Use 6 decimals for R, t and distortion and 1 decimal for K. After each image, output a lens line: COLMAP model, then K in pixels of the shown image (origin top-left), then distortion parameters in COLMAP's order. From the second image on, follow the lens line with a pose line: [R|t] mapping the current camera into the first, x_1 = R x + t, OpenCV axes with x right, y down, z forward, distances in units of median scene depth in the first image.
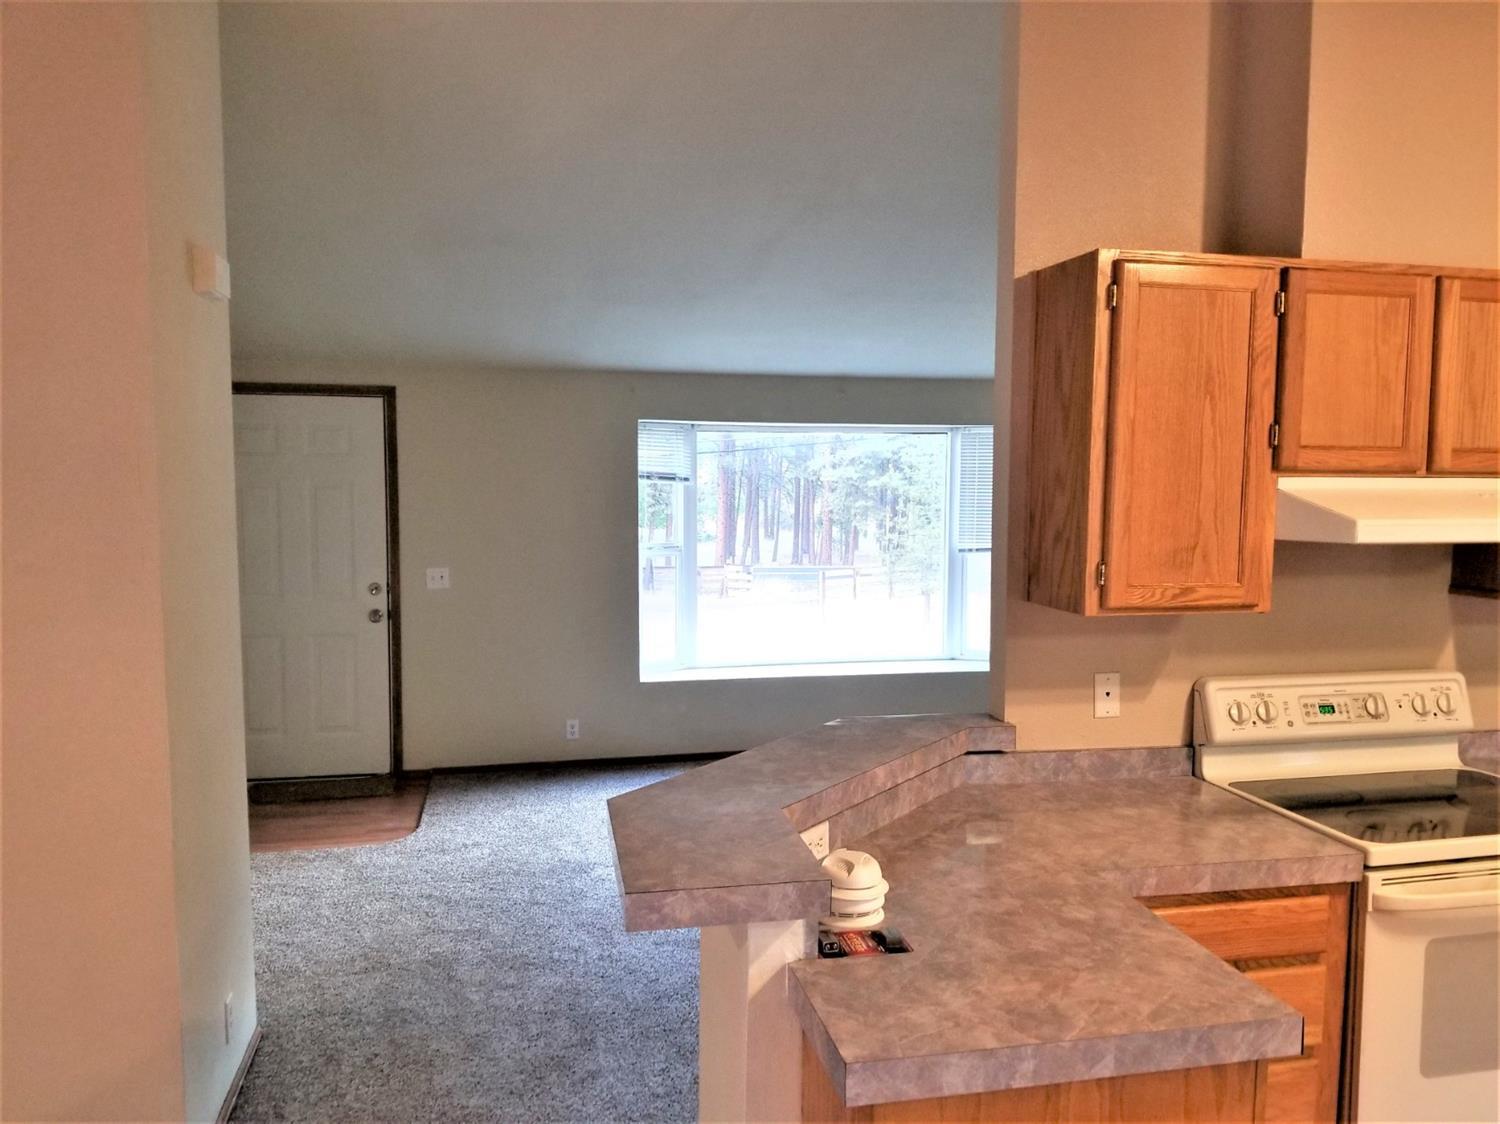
lens RADIAL K [[1204.2, 0, 750.0], [0, 1204.2, 562.0], [0, 0, 1]] dist [0.042618, -0.064900]
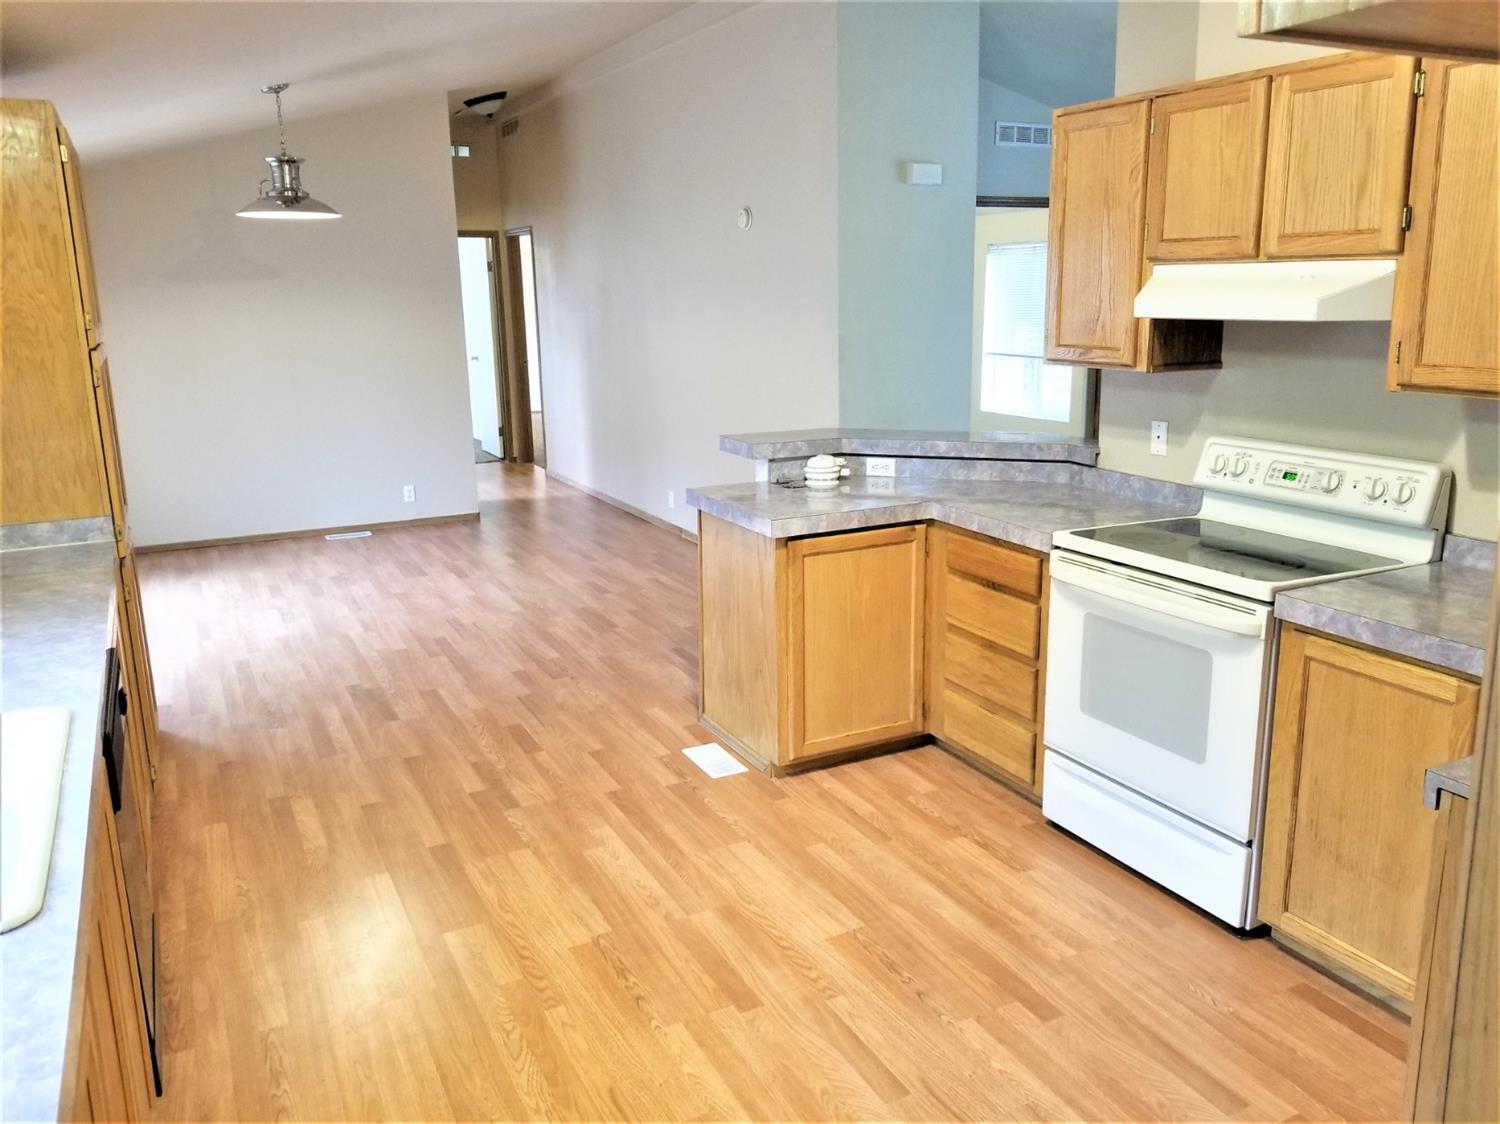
lens RADIAL K [[1204.2, 0, 750.0], [0, 1204.2, 562.0], [0, 0, 1]] dist [0.042618, -0.064900]
pose [[0.234399, 0.209216, -0.949361, 1.578650], [-0.060914, 0.977809, 0.200446, 0.005640], [0.970230, 0.010845, 0.241942, 0.270628]]
